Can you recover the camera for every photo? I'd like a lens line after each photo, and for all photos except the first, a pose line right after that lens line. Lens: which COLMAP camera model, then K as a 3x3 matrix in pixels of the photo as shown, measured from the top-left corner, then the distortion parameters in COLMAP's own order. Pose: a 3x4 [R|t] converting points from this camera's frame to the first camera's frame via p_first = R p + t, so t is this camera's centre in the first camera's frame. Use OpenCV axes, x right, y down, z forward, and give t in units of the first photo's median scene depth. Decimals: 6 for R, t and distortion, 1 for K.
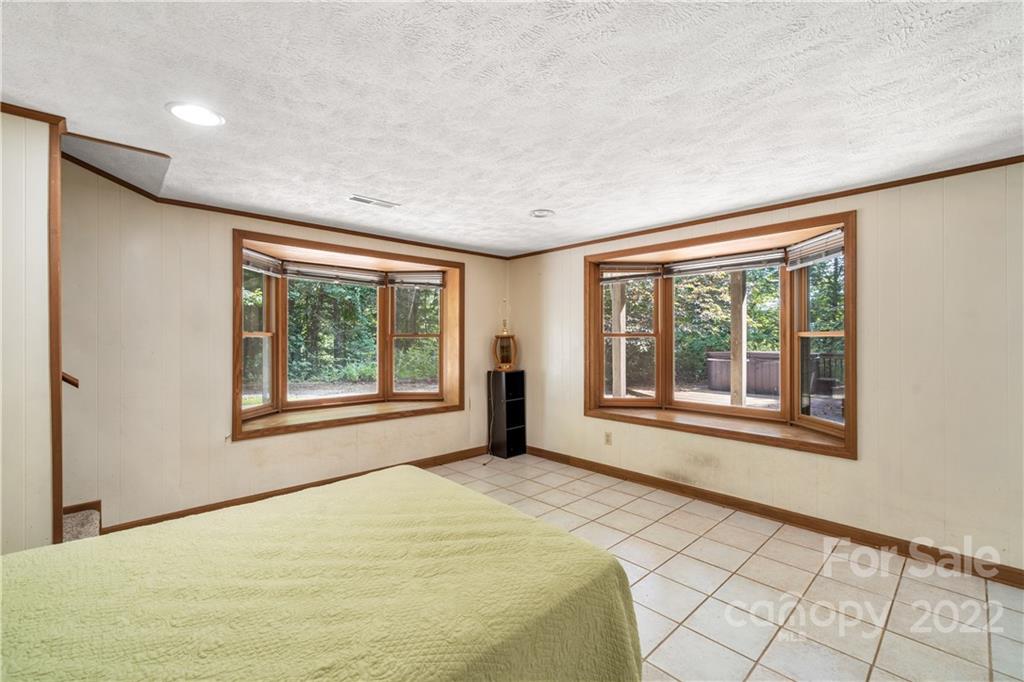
lens RADIAL K [[446.0, 0, 517.8], [0, 446.0, 338.1], [0, 0, 1]] dist [-0.001624, -0.000273]
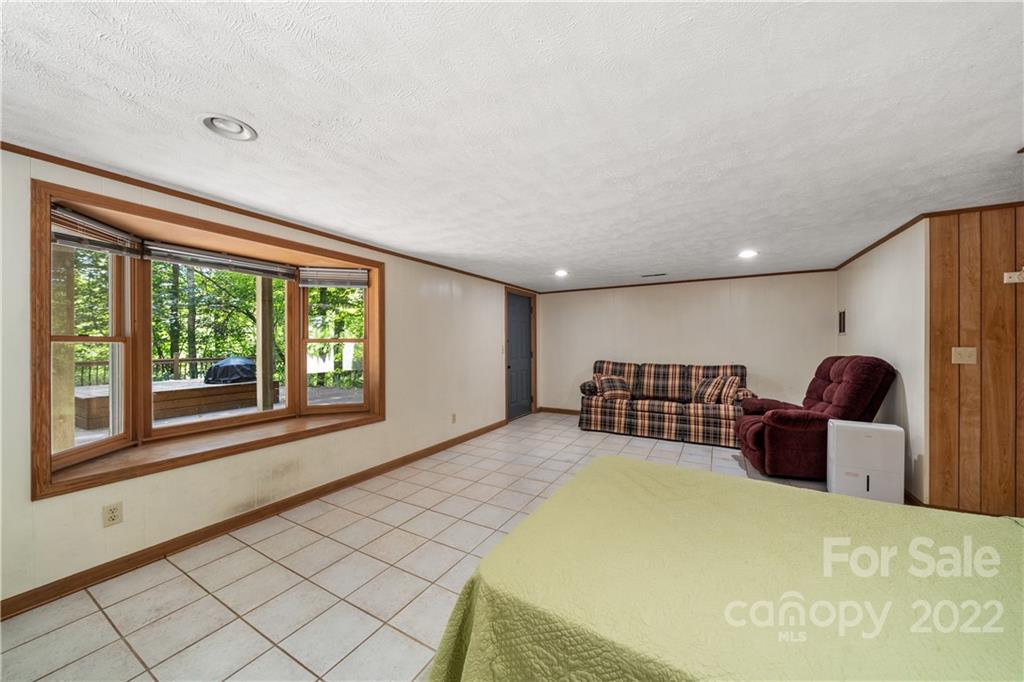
lens RADIAL K [[355.2, 0, 515.8], [0, 355.2, 344.3], [0, 0, 1]] dist [-0.003846, -0.000270]
pose [[-0.293998, 0.001567, 0.955805, -0.361668], [0.002689, 0.999996, -0.000812, 0.003136], [-0.955802, 0.002332, -0.294001, 0.574365]]
